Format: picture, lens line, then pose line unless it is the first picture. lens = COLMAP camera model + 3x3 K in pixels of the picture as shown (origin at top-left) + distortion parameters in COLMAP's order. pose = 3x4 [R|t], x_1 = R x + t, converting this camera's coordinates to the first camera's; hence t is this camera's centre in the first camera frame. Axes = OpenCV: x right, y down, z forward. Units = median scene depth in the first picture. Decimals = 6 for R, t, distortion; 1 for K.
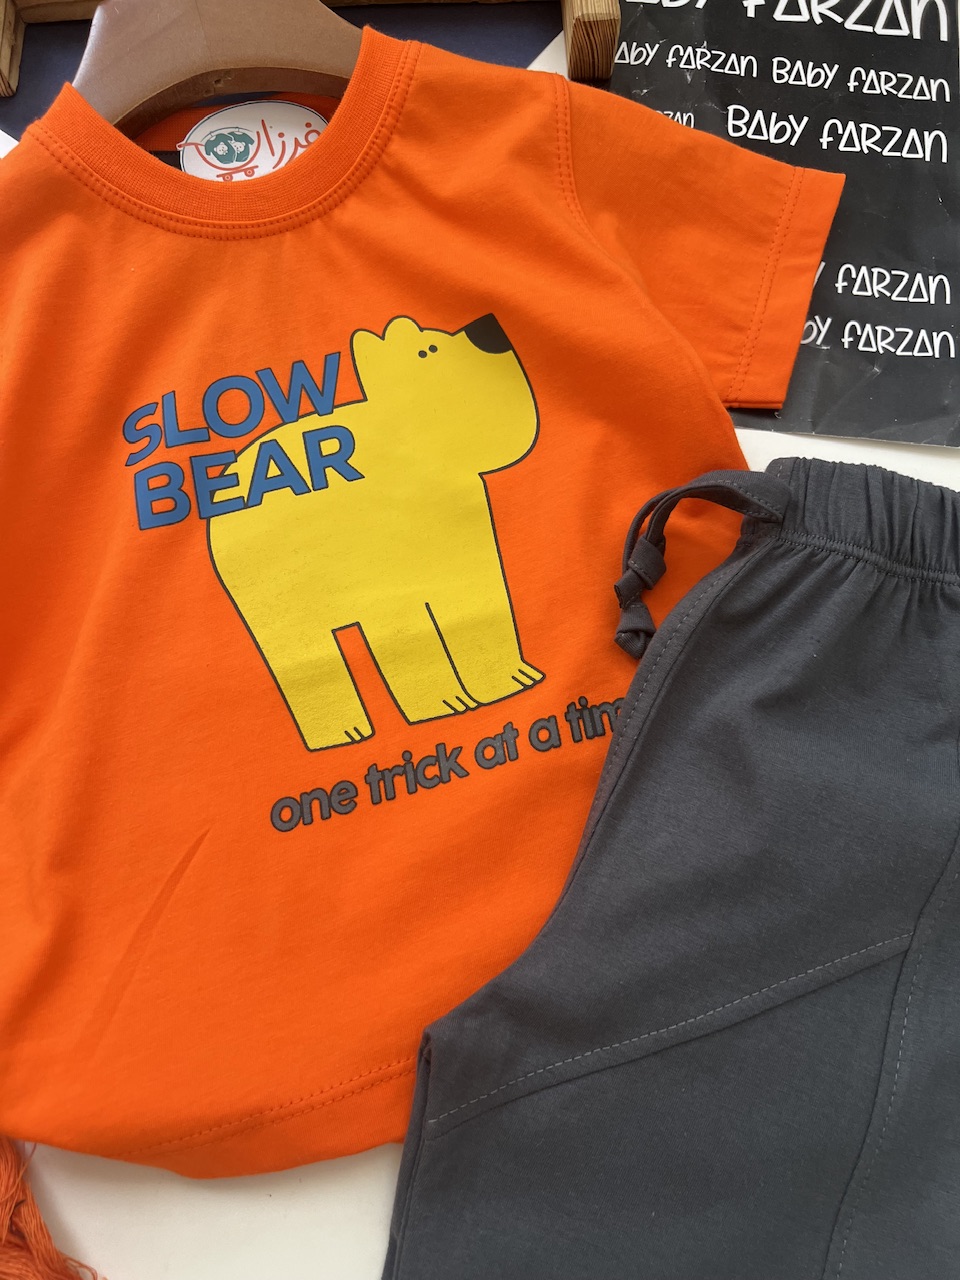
lens RADIAL K [[968.2, 0, 475.0], [0, 968.2, 645.0], [0, 0, 1]] dist [0.035368, -0.057916]
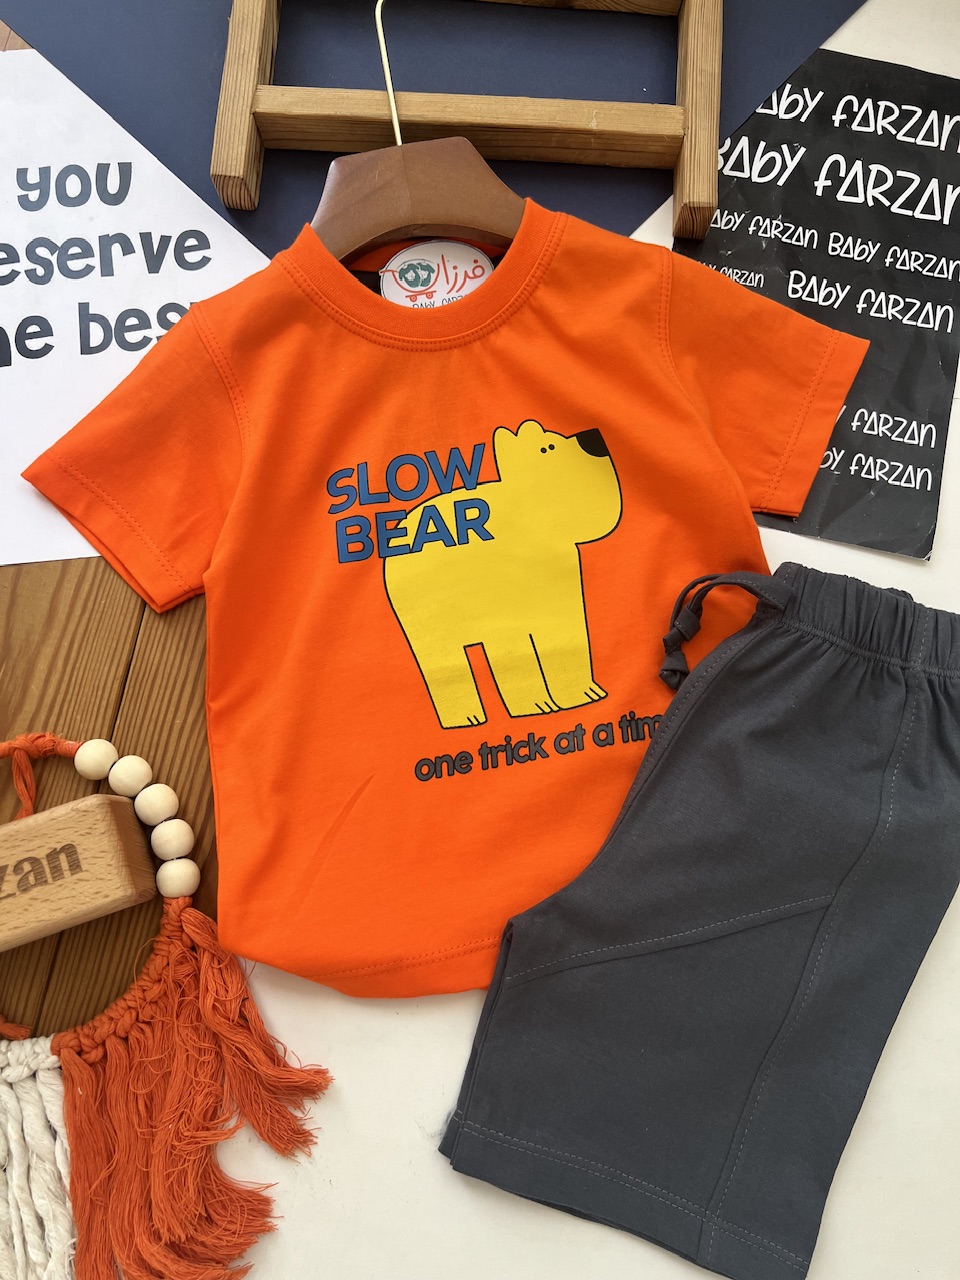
lens RADIAL K [[953.8, 0, 479.7], [0, 953.8, 641.1], [0, 0, 1]] dist [0.040964, -0.060233]
pose [[0.994341, 0.104686, -0.018078, -0.095816], [-0.102941, 0.991502, 0.079547, -0.133363], [0.026252, -0.077236, 0.996667, -0.399047]]
